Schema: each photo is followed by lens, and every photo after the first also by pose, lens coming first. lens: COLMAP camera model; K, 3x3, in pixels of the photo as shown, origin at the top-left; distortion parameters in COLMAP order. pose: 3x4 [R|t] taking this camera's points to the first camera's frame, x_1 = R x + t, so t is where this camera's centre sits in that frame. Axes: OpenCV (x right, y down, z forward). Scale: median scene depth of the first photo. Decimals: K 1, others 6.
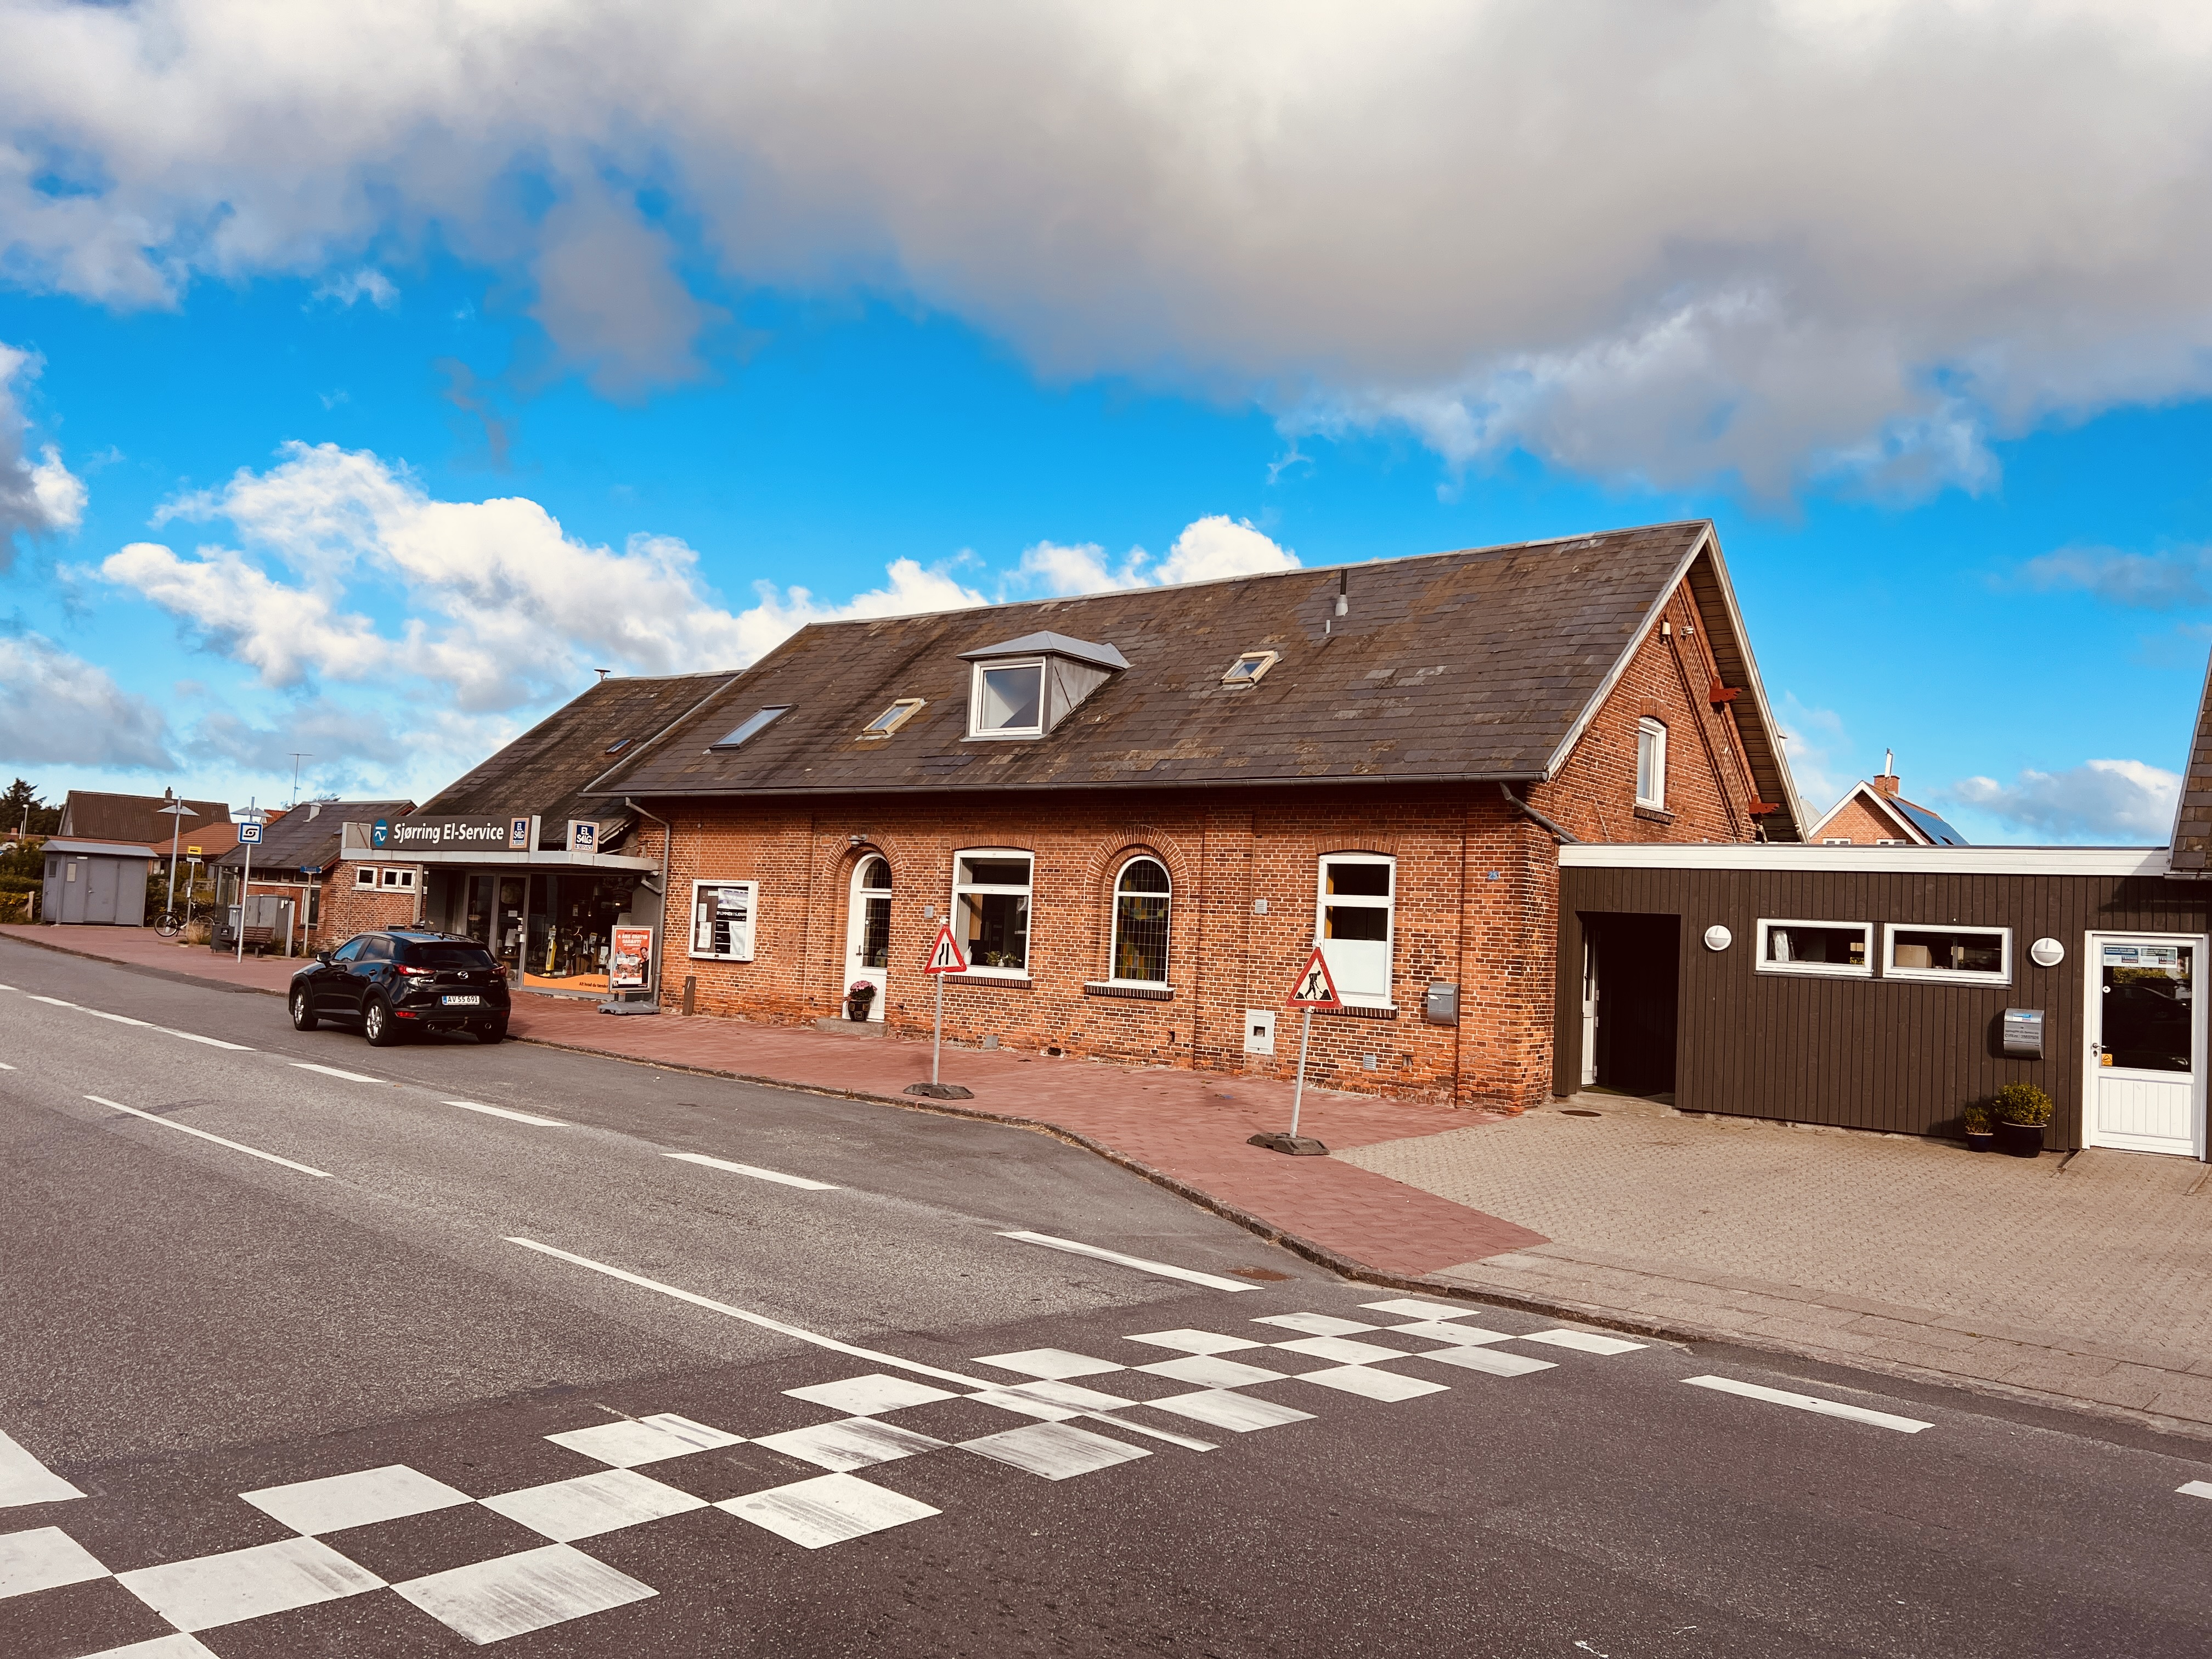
lens RADIAL K [[1667.4, 0, 1116.6], [0, 1667.4, 837.7], [0, 0, 1]] dist [0.078723, -0.094514]
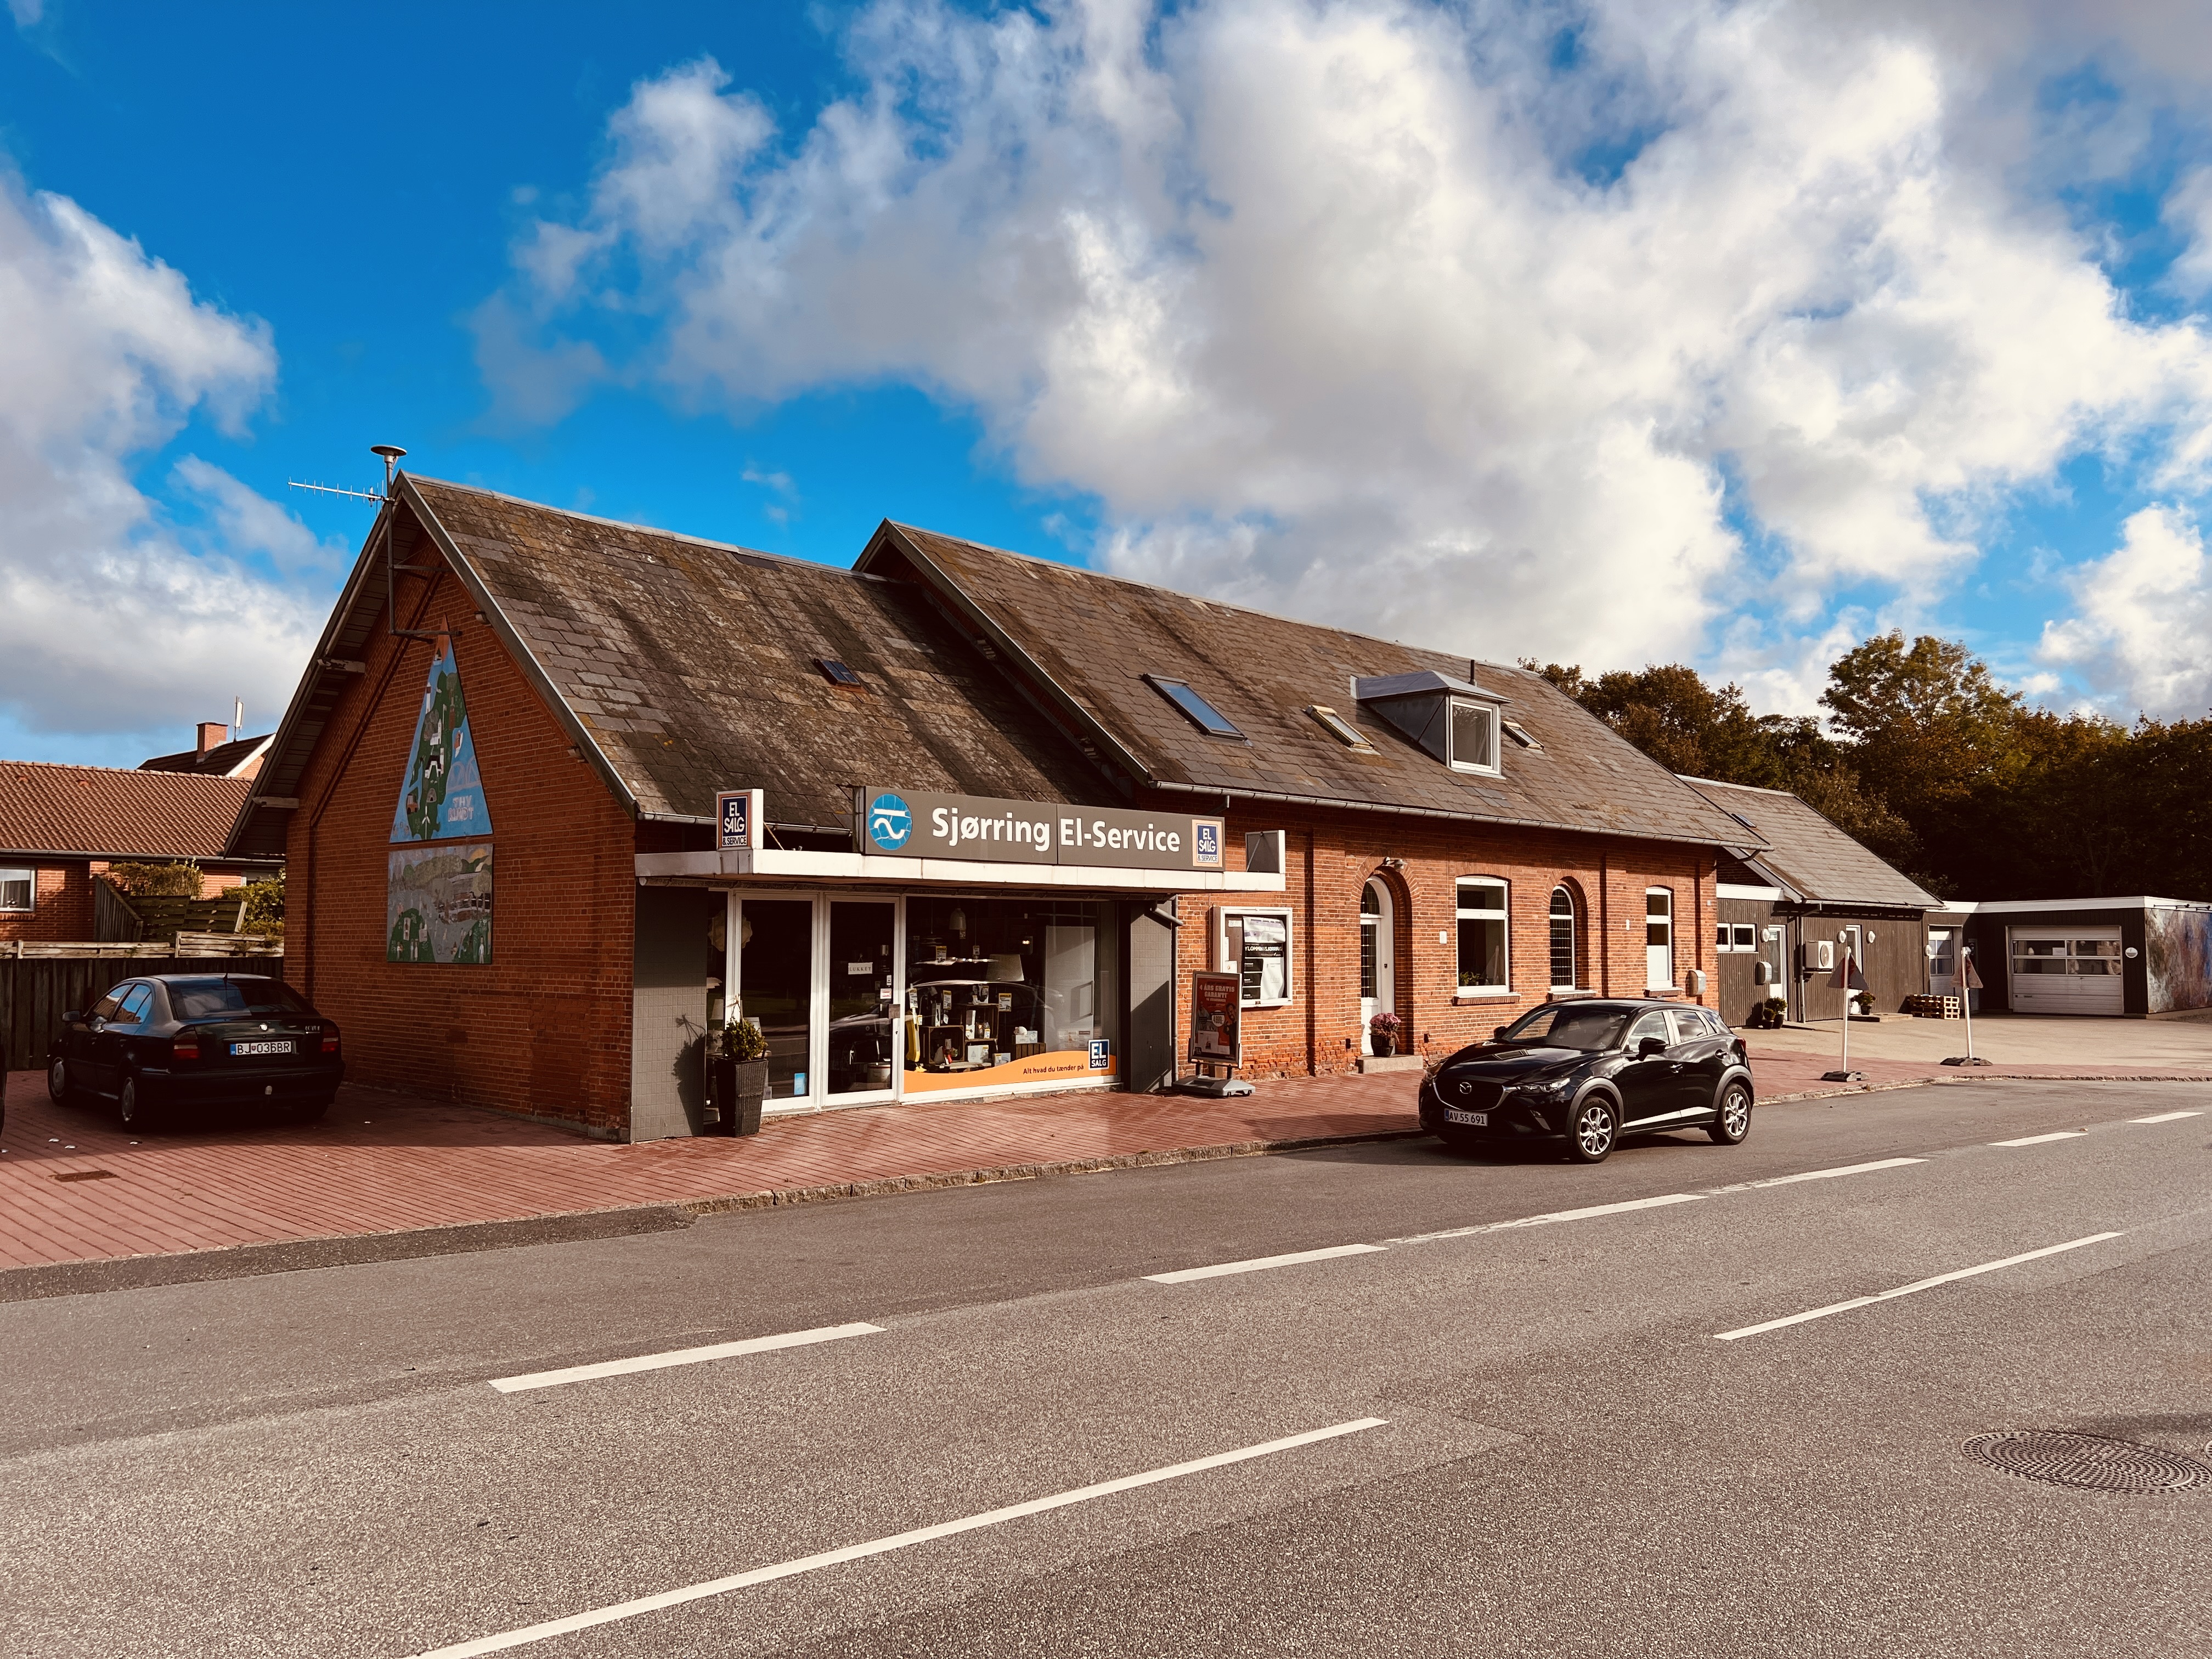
lens RADIAL K [[1667.4, 0, 1146.9], [0, 1667.4, 834.0], [0, 0, 1]] dist [0.078723, -0.094514]
pose [[0.080366, 0.012507, 0.996687, -1.227596], [-0.057562, 0.998311, -0.007886, 0.000057], [-0.995102, -0.056737, 0.080951, 1.185352]]
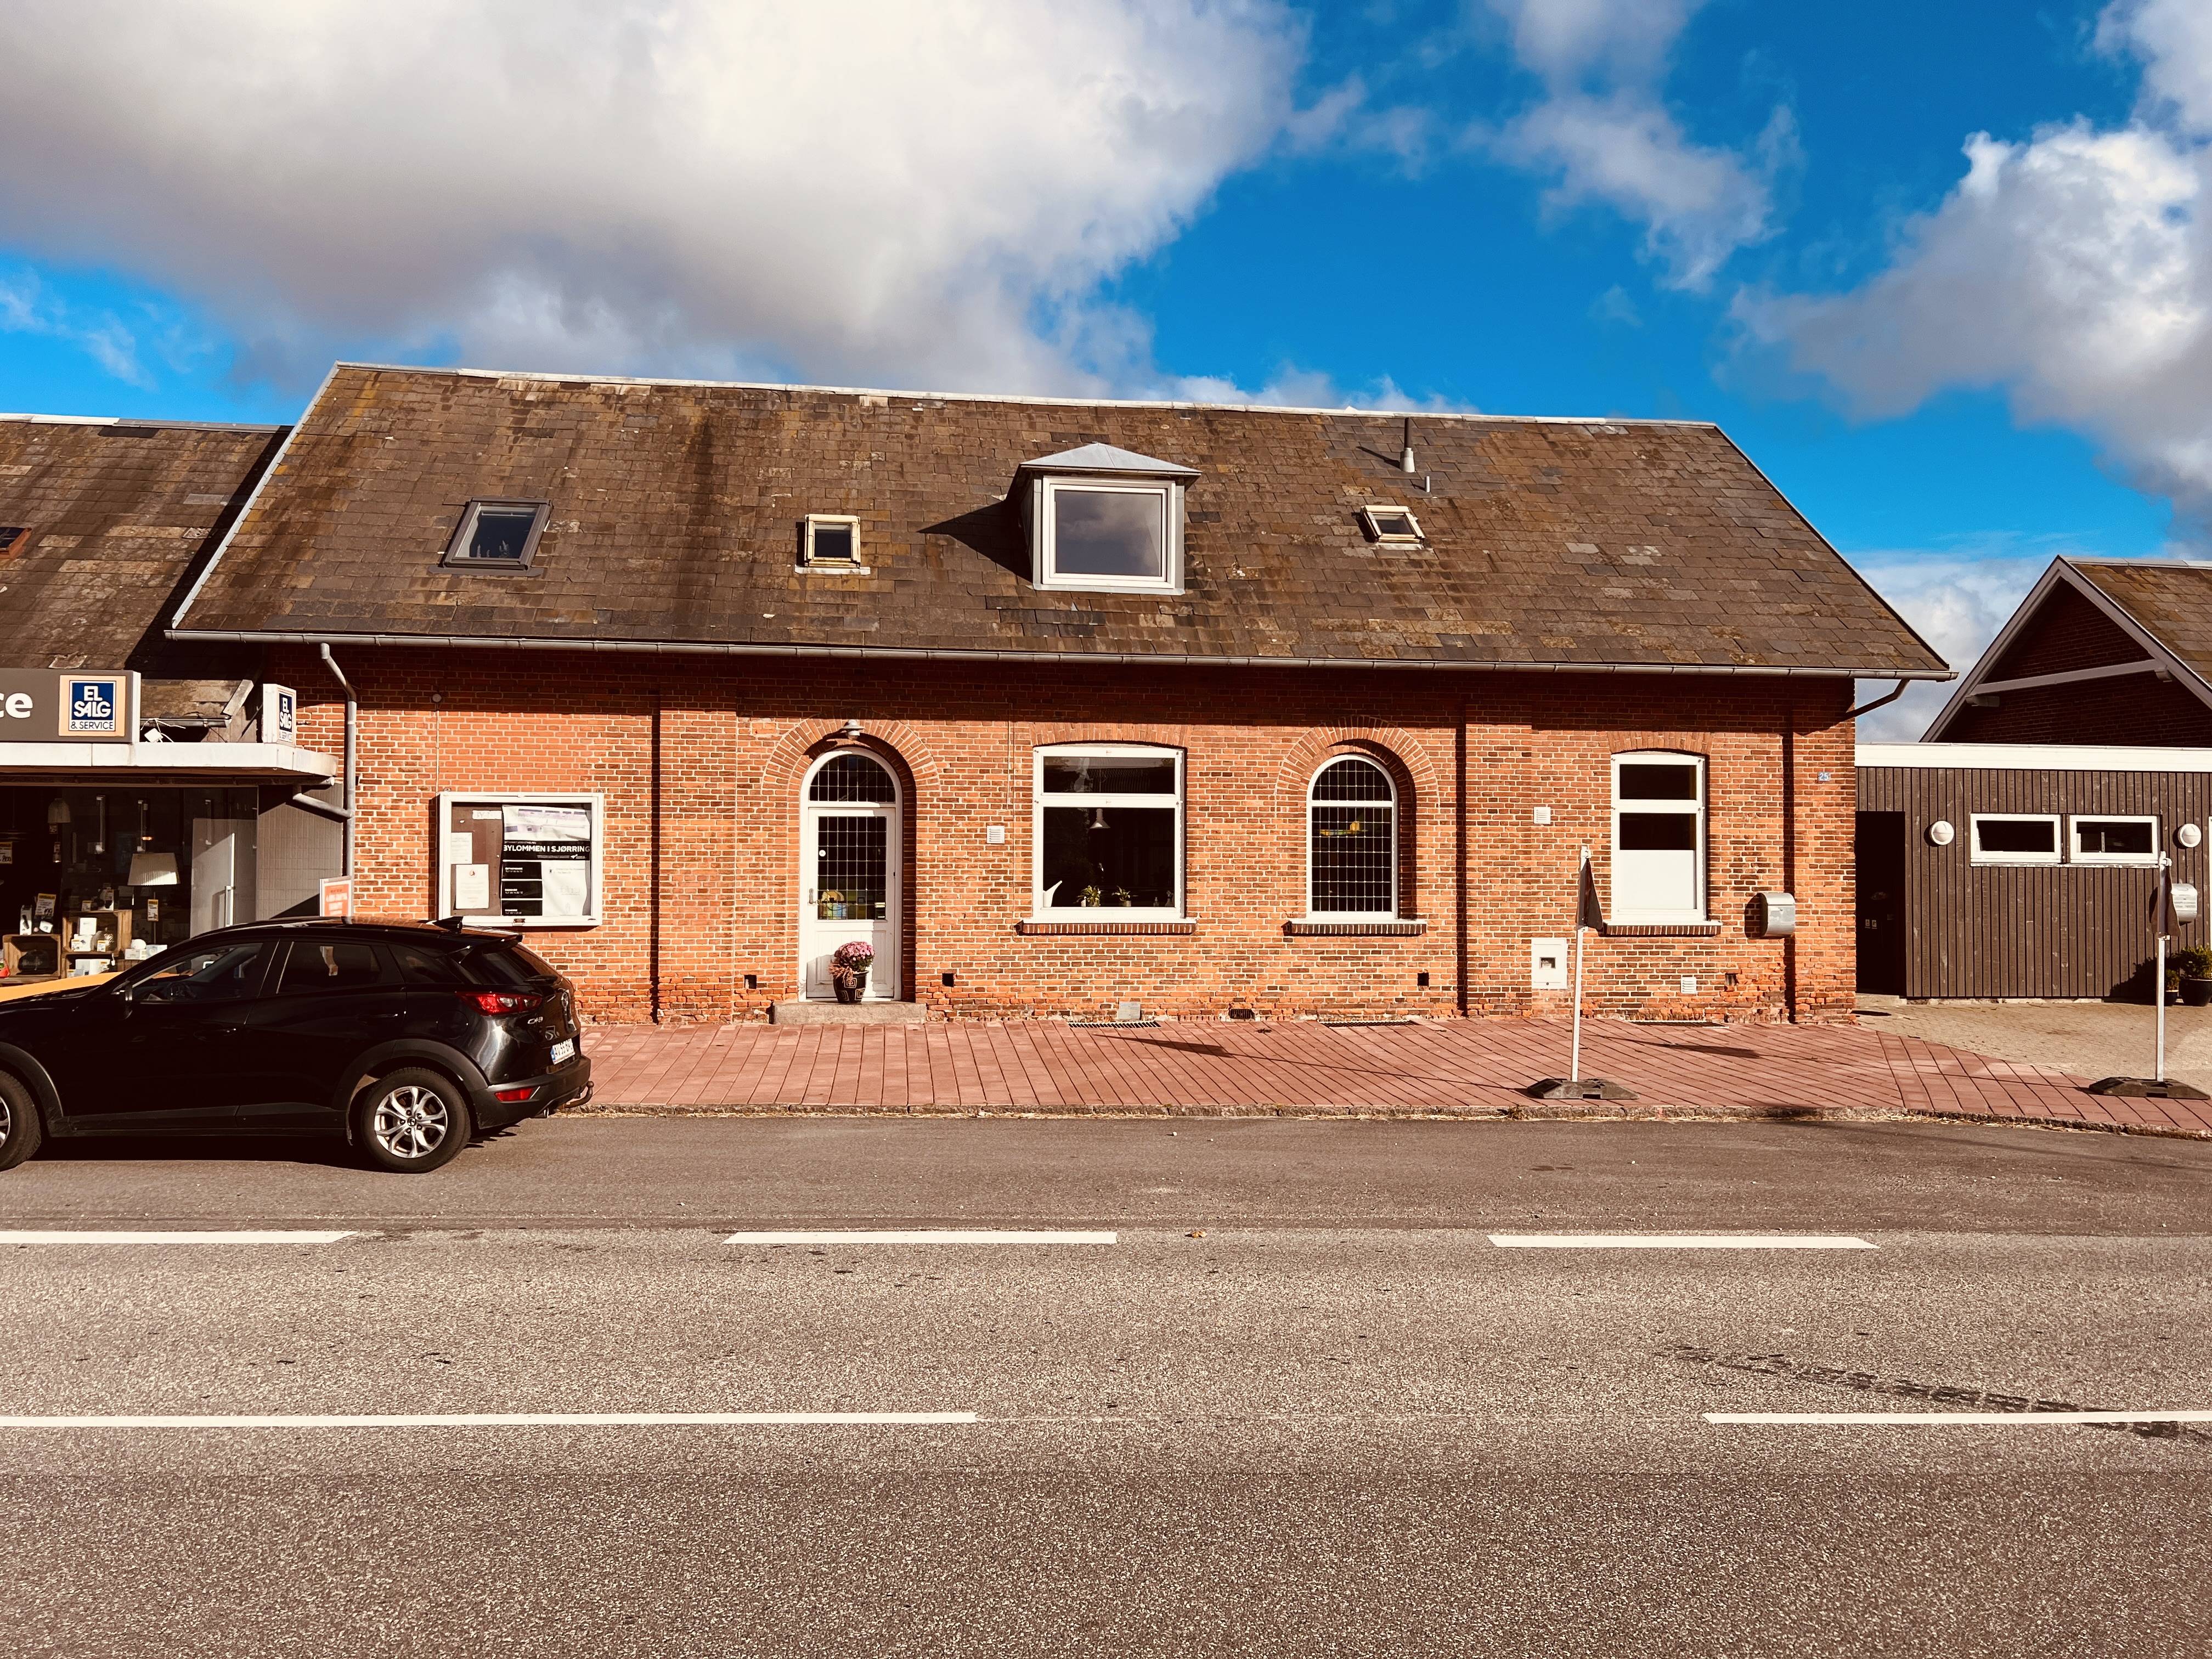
lens RADIAL K [[1667.4, 0, 1102.6], [0, 1667.4, 809.4], [0, 0, 1]] dist [0.078723, -0.094514]
pose [[0.690227, -0.027762, 0.723060, -0.625407], [-0.013019, 0.998625, 0.050771, -0.001740], [-0.723476, -0.044457, 0.688917, 0.531736]]
